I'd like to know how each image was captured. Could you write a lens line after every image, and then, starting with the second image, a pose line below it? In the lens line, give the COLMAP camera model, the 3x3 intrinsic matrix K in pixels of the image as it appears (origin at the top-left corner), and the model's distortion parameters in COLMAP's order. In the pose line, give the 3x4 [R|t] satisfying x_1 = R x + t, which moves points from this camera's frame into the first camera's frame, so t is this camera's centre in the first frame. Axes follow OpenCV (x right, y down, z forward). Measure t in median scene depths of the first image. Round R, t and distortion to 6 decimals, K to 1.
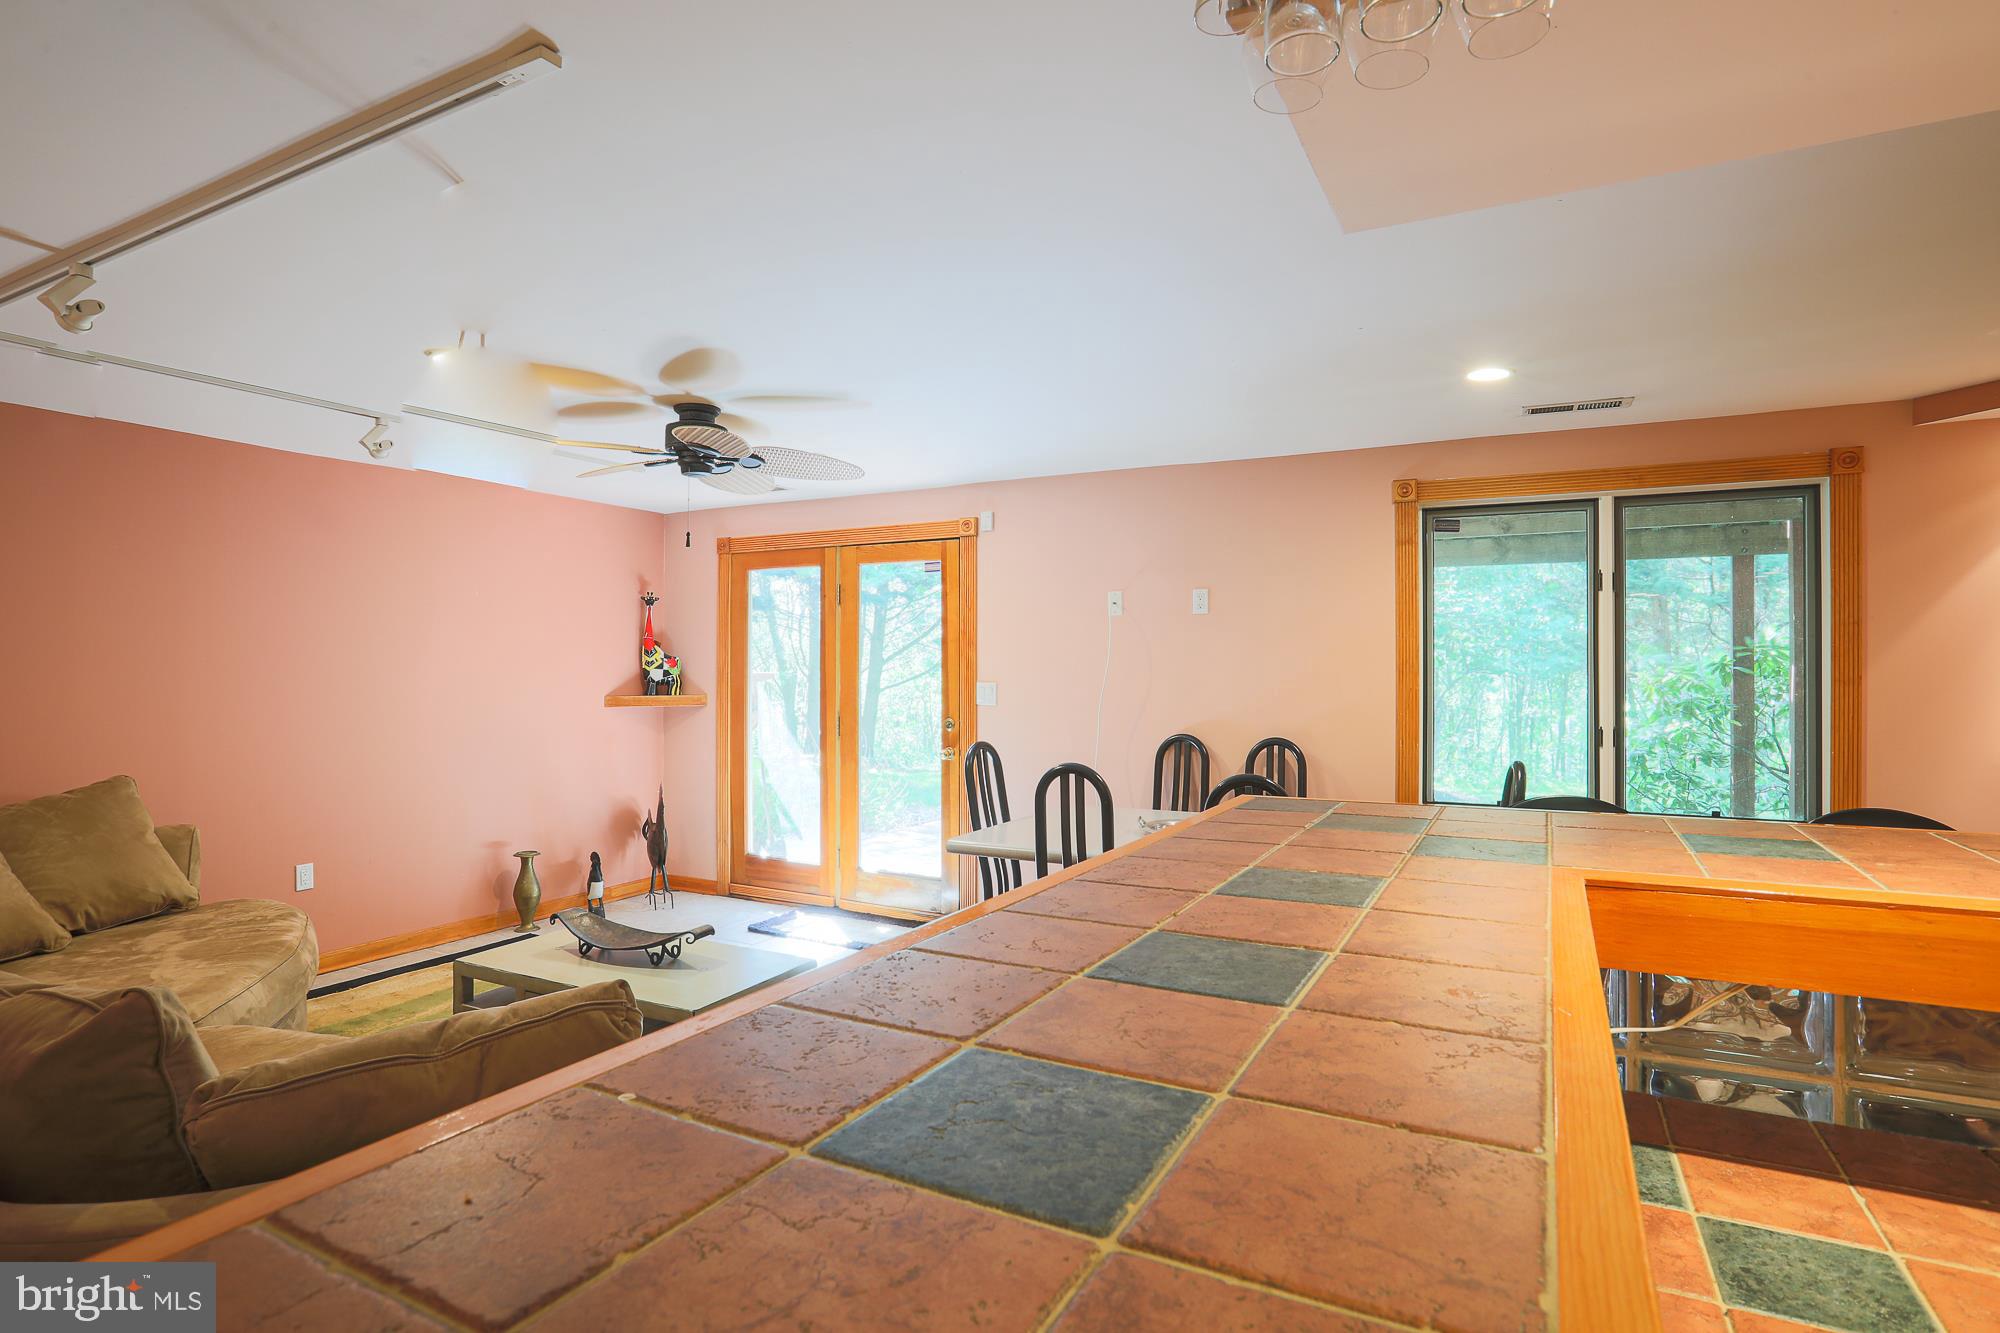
lens RADIAL K [[975.5, 0, 1008.5], [0, 975.5, 647.7], [0, 0, 1]] dist [-0.051002, 0.018135]
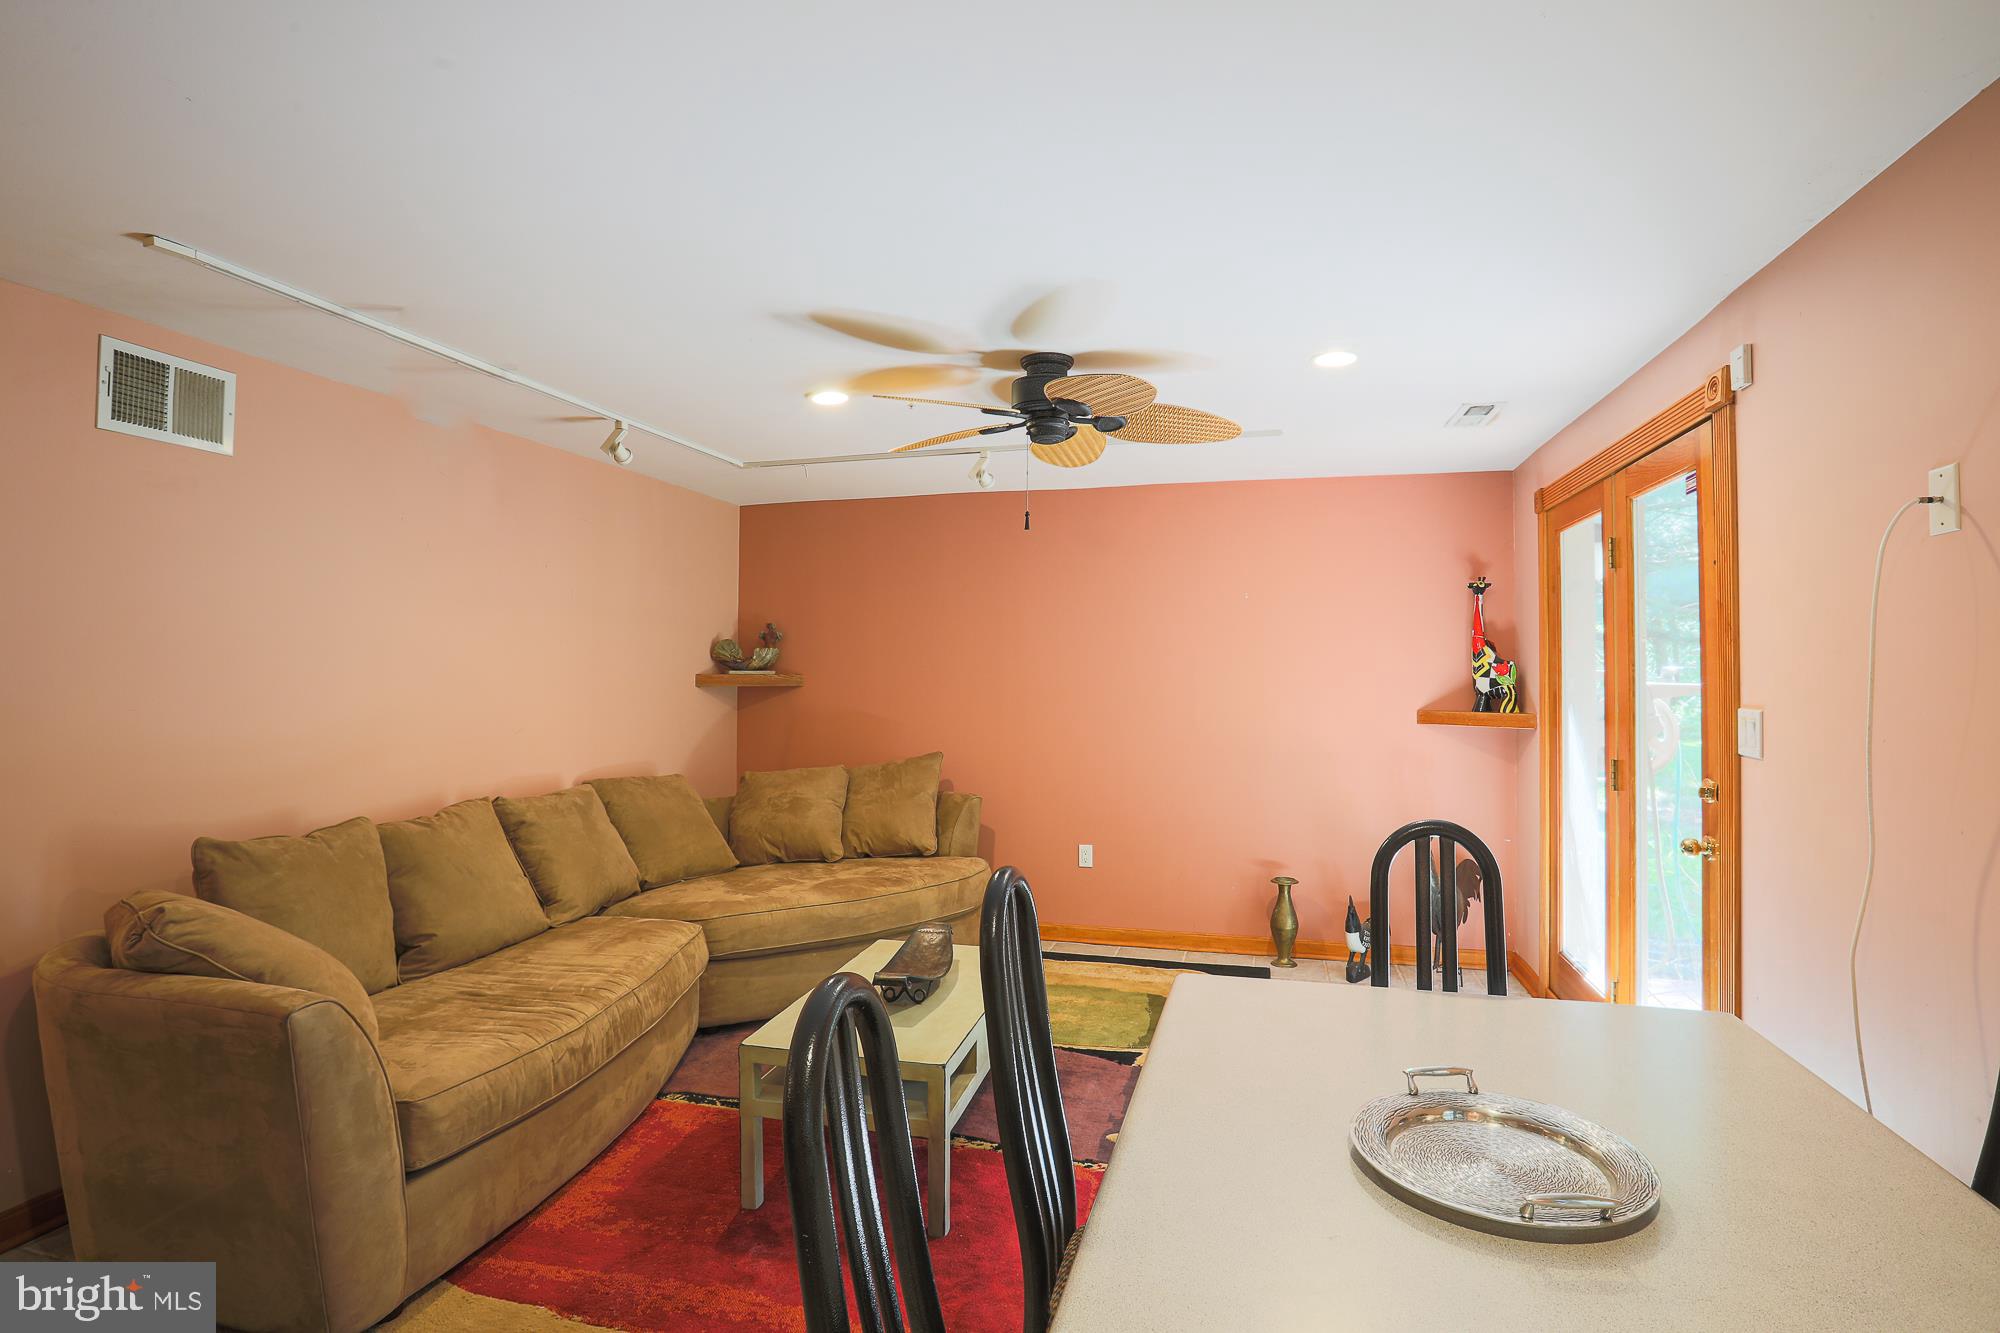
lens RADIAL K [[975.5, 0, 1008.5], [0, 975.5, 647.7], [0, 0, 1]] dist [-0.051002, 0.018135]
pose [[0.242066, -0.021354, -0.970025, 0.325160], [0.014838, 0.999722, -0.018305, 0.008342], [0.970146, -0.009962, 0.242316, 0.532125]]
